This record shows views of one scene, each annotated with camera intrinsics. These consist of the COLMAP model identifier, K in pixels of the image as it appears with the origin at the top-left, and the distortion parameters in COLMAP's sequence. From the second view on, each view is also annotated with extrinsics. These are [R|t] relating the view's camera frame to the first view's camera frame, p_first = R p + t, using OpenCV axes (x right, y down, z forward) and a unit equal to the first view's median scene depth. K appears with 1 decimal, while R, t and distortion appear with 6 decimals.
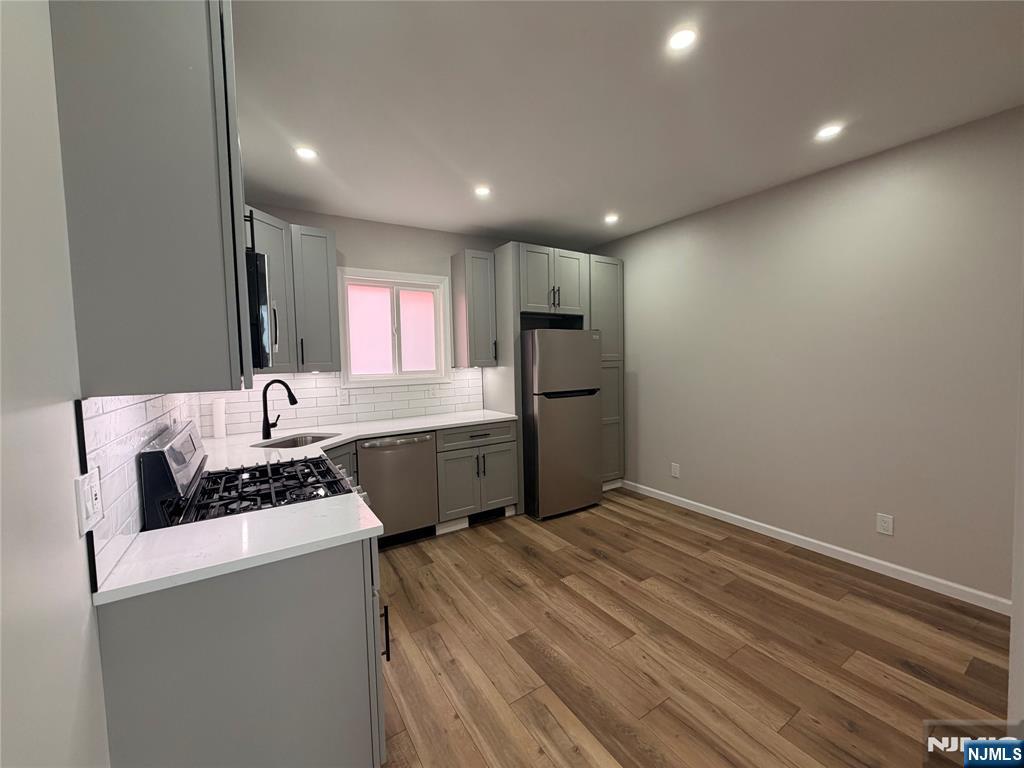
lens RADIAL K [[407.5, 0, 508.9], [0, 407.5, 384.6], [0, 0, 1]] dist [-0.000381, 0.000222]
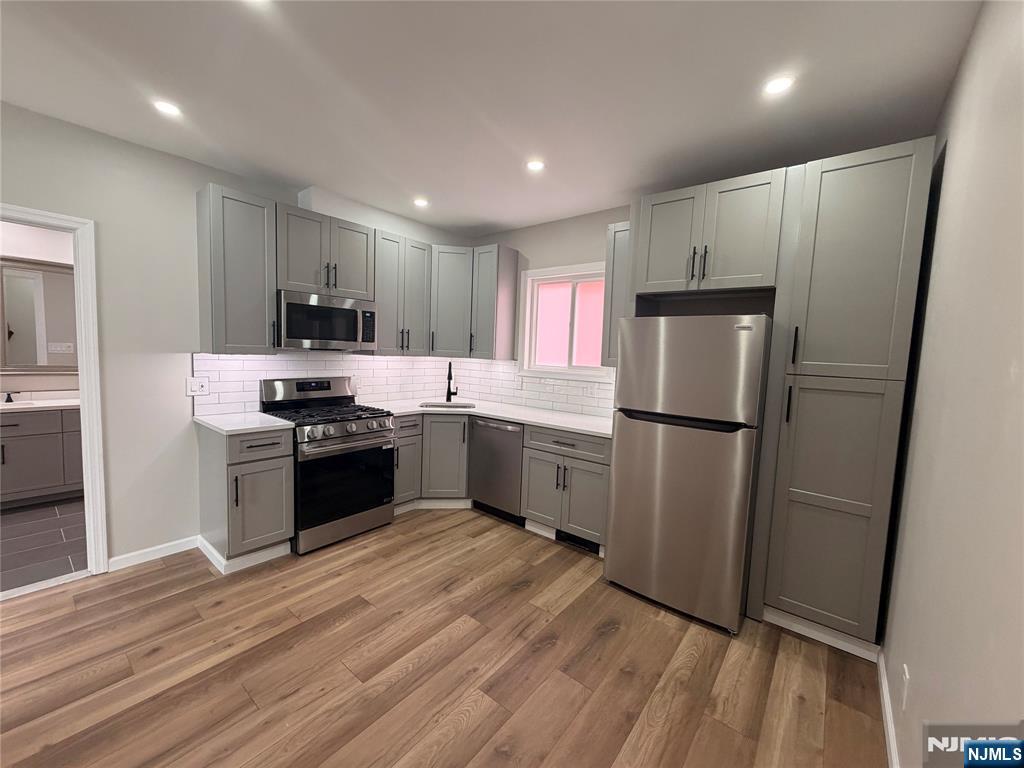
lens RADIAL K [[407.5, 0, 508.9], [0, 407.5, 384.6], [0, 0, 1]] dist [-0.000381, 0.000222]
pose [[0.313086, 0.112602, -0.943026, 0.757049], [-0.102102, 0.991182, 0.084454, -0.066048], [0.944220, 0.069843, 0.321822, 0.651125]]
